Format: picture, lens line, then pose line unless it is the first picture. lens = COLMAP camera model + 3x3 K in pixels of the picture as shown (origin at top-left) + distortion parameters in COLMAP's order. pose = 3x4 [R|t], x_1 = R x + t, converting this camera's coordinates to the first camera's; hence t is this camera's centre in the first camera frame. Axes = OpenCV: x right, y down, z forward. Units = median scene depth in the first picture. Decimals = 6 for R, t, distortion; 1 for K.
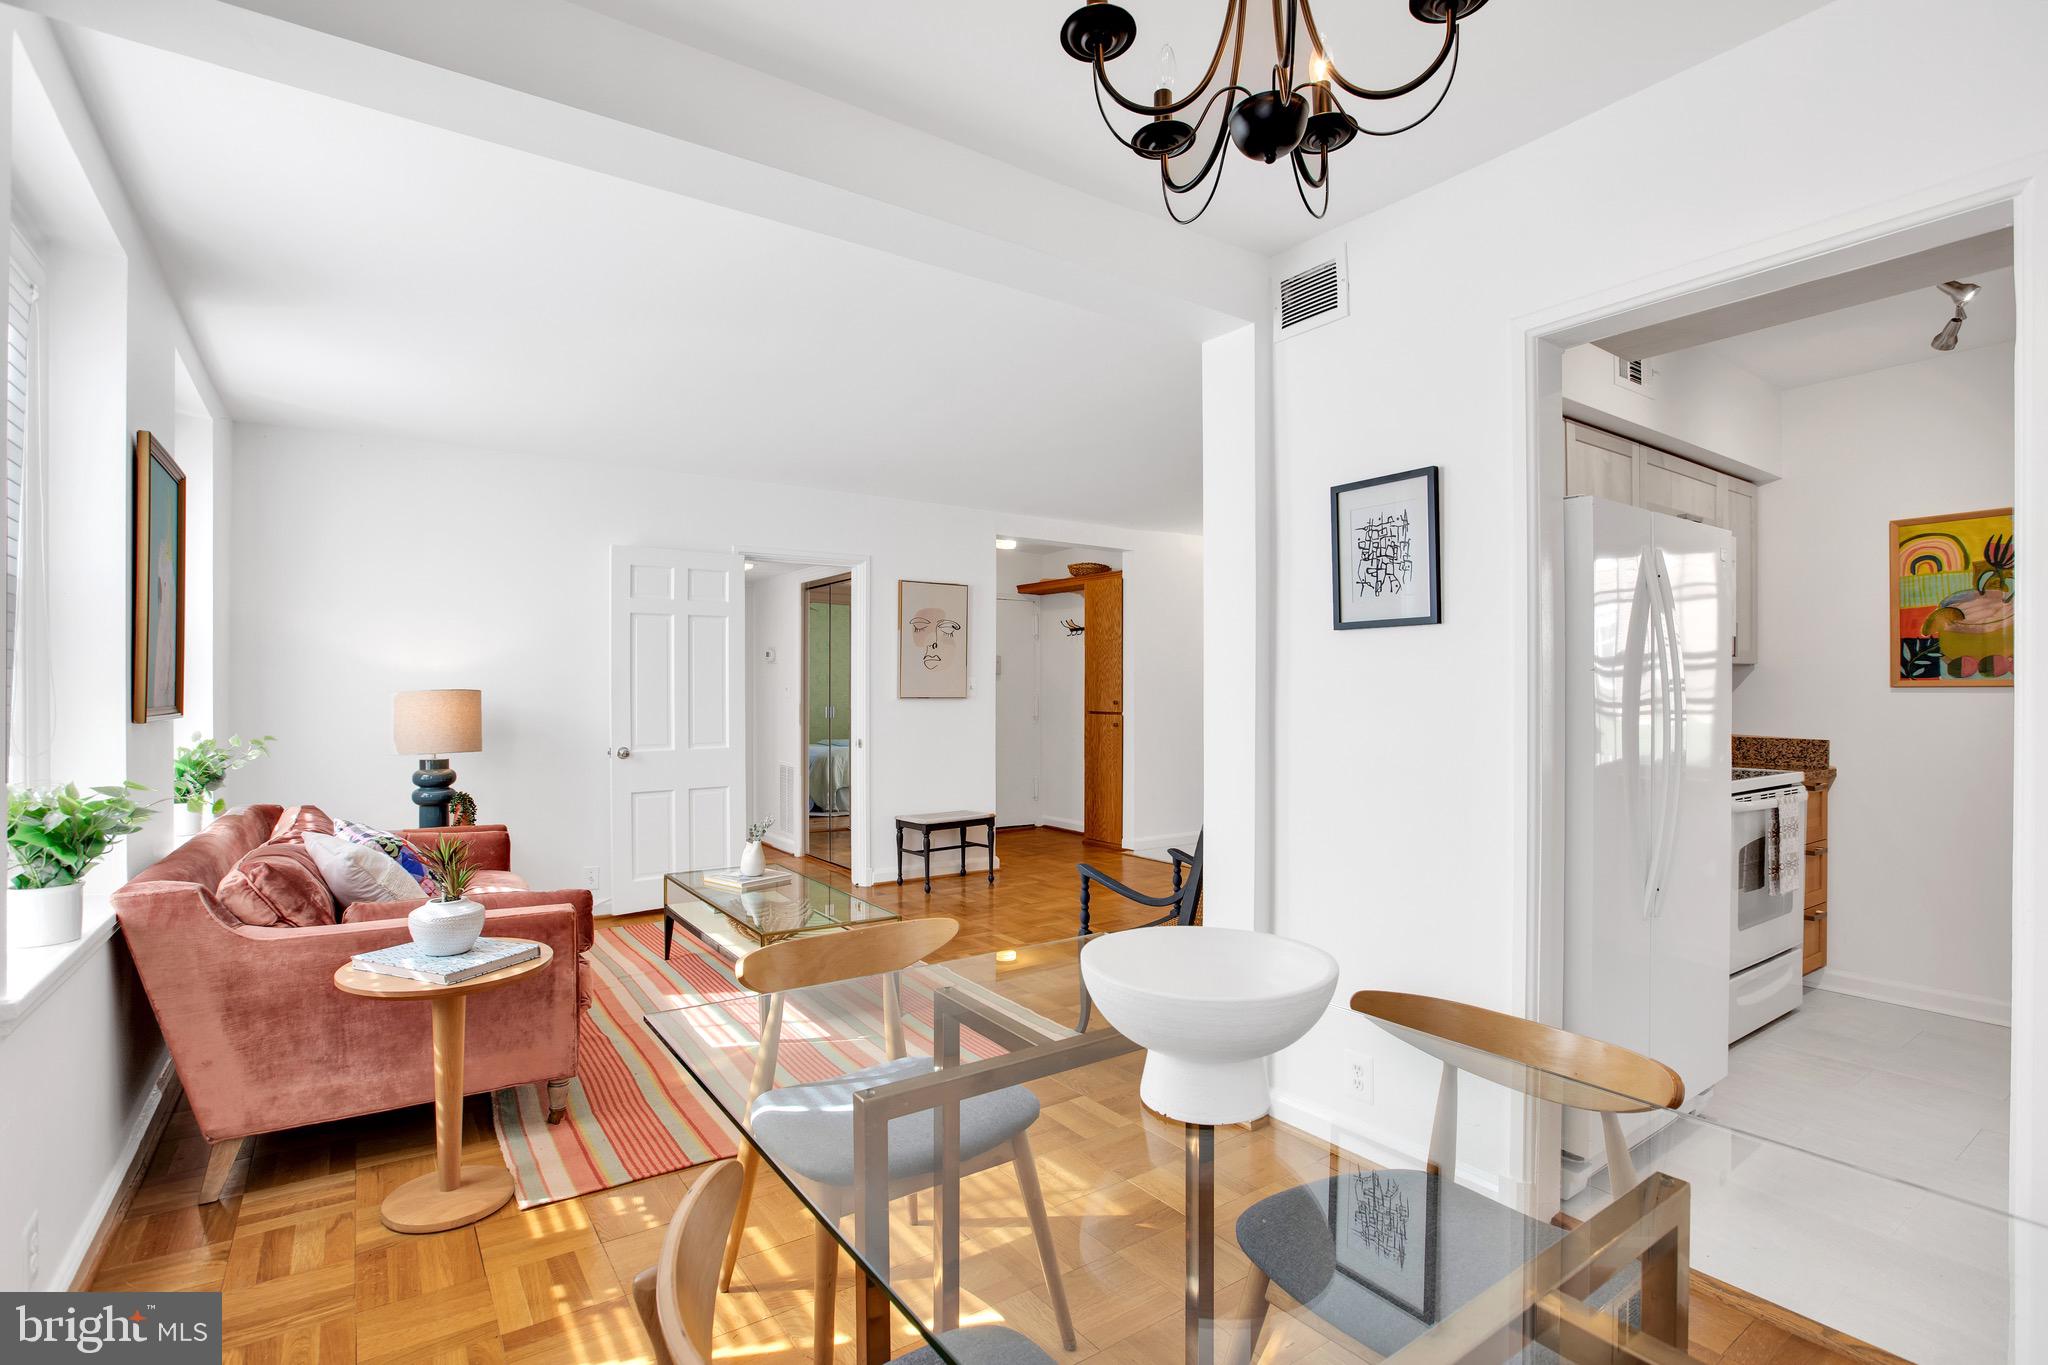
lens RADIAL K [[965.6, 0, 1017.4], [0, 965.6, 687.3], [0, 0, 1]] dist [-0.051161, 0.018381]
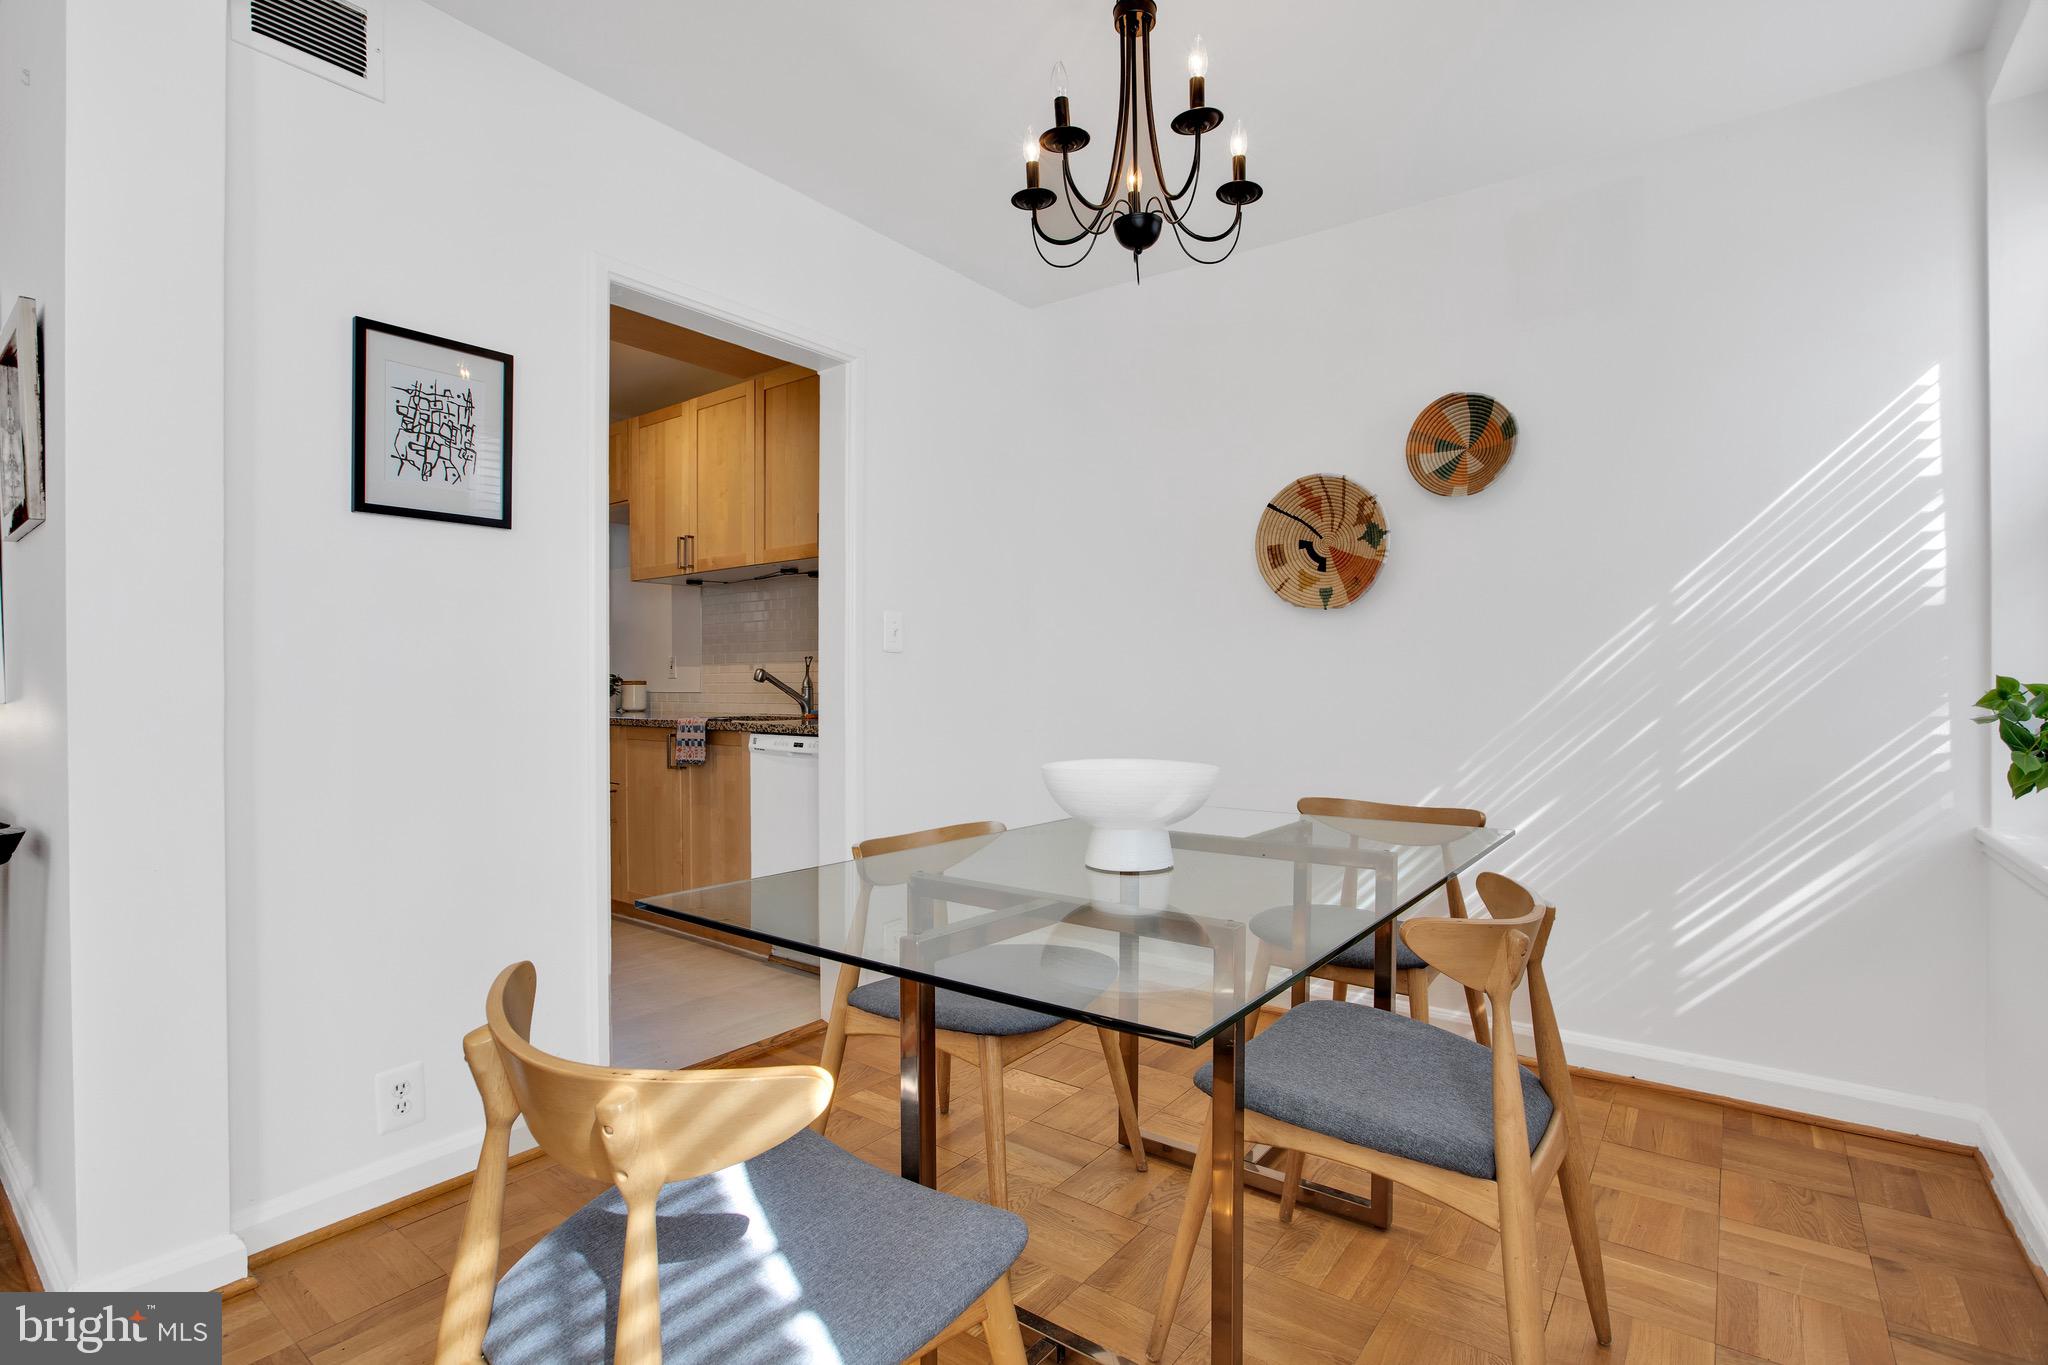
lens RADIAL K [[965.6, 0, 1023.8], [0, 965.6, 684.8], [0, 0, 1]] dist [-0.051161, 0.018381]
pose [[-0.318044, -0.001318, 0.948075, -0.384541], [-0.000084, 0.999999, 0.001362, 0.053362], [-0.948076, 0.000353, -0.318043, 0.559215]]
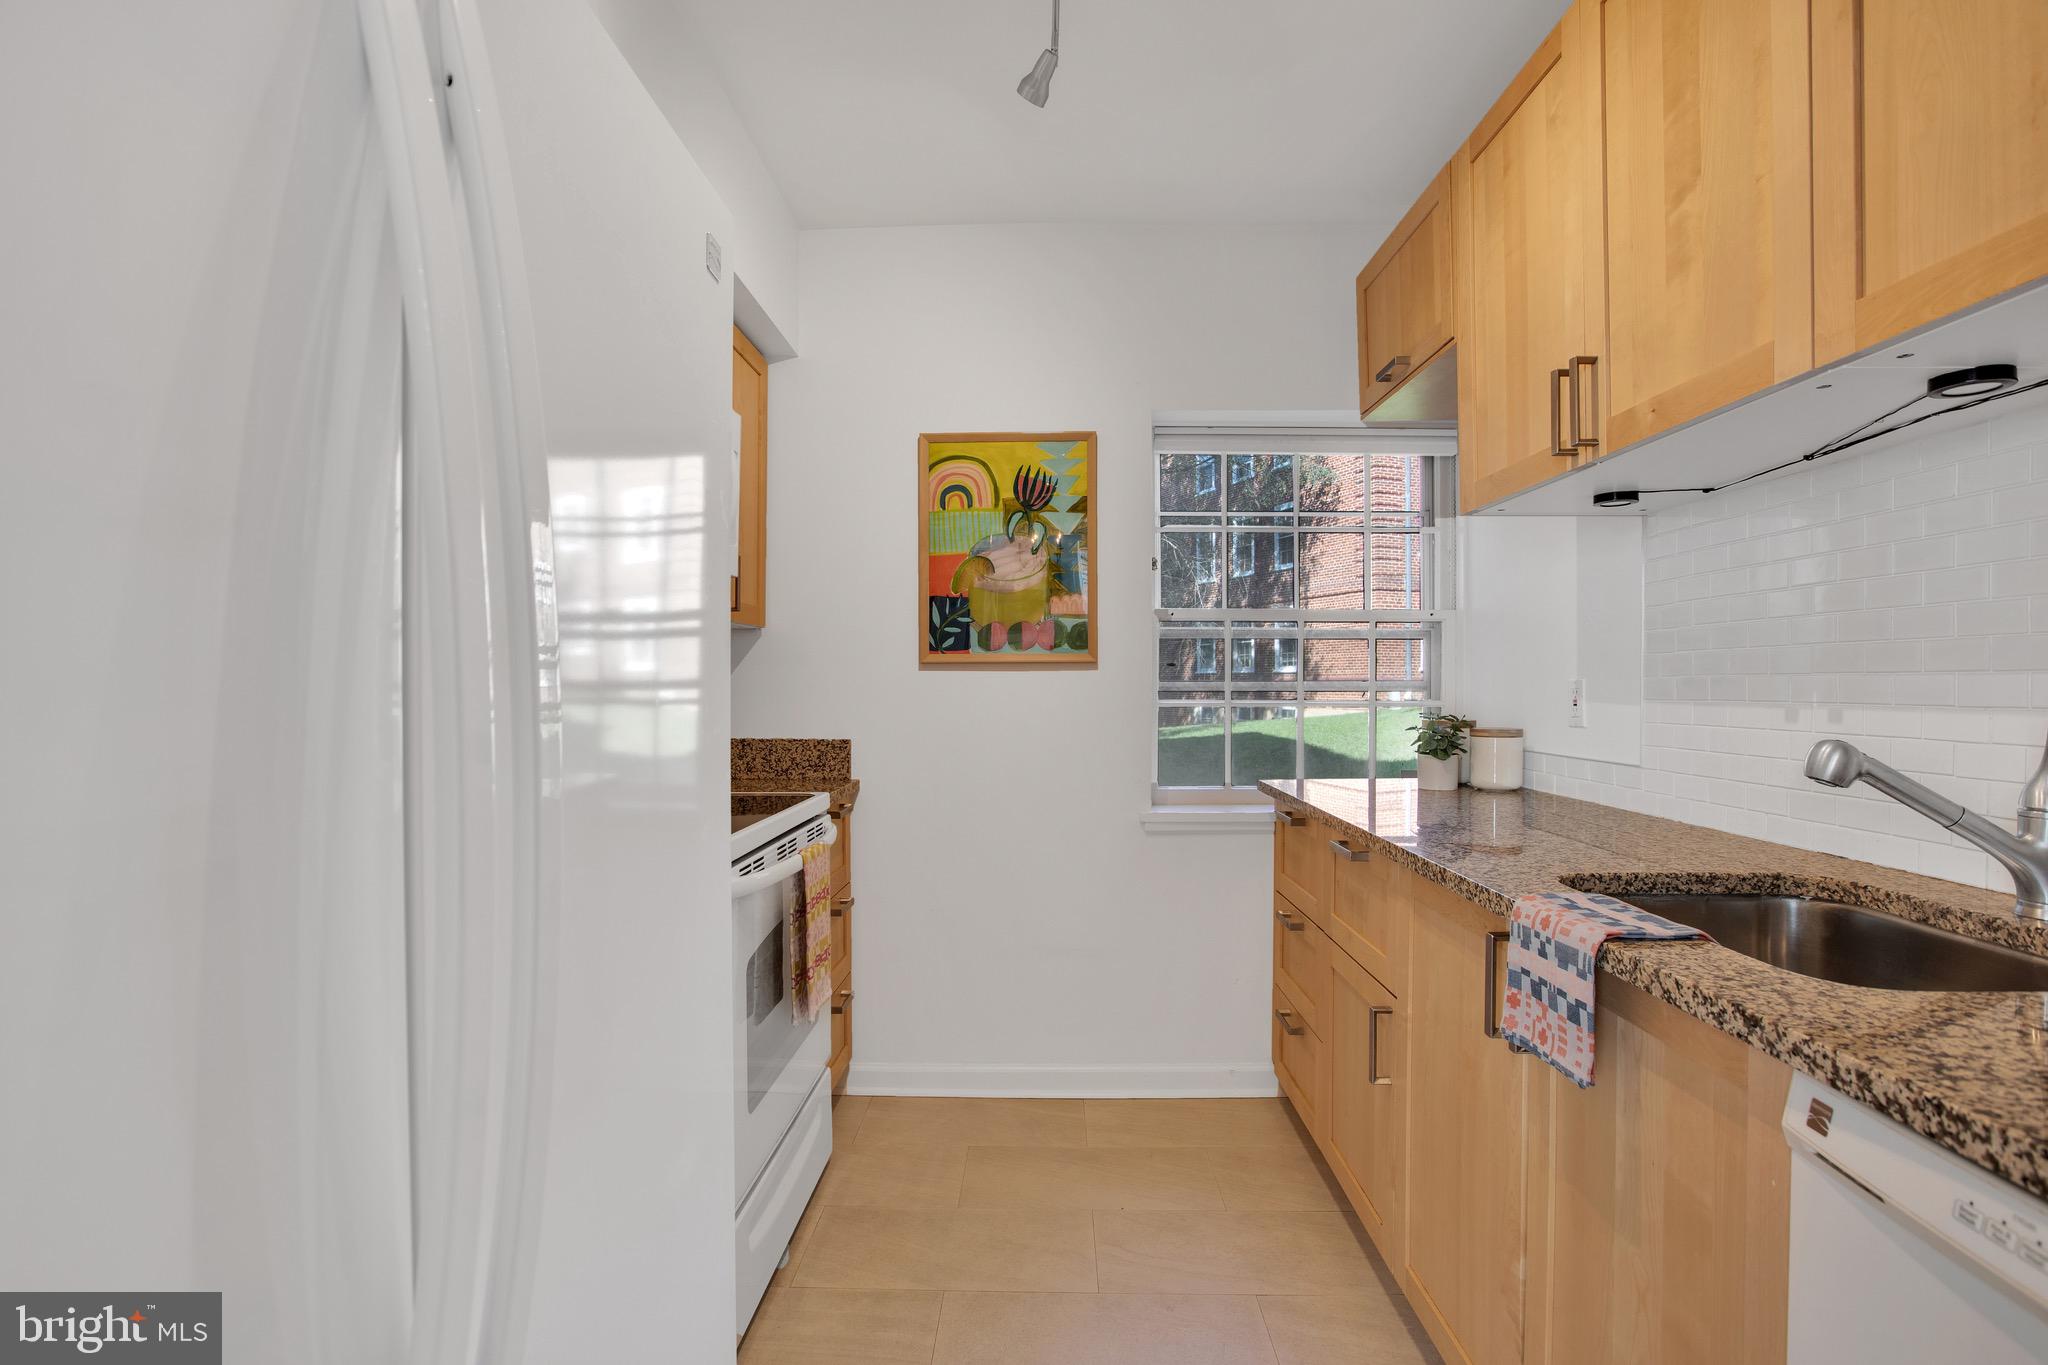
lens RADIAL K [[965.6, 0, 1020.8], [0, 965.6, 687.7], [0, 0, 1]] dist [-0.051161, 0.018381]
pose [[0.588754, -0.004138, 0.808302, 0.398928], [-0.000033, 0.999987, 0.005144, 0.015803], [-0.808312, -0.003055, 0.588746, 0.526740]]
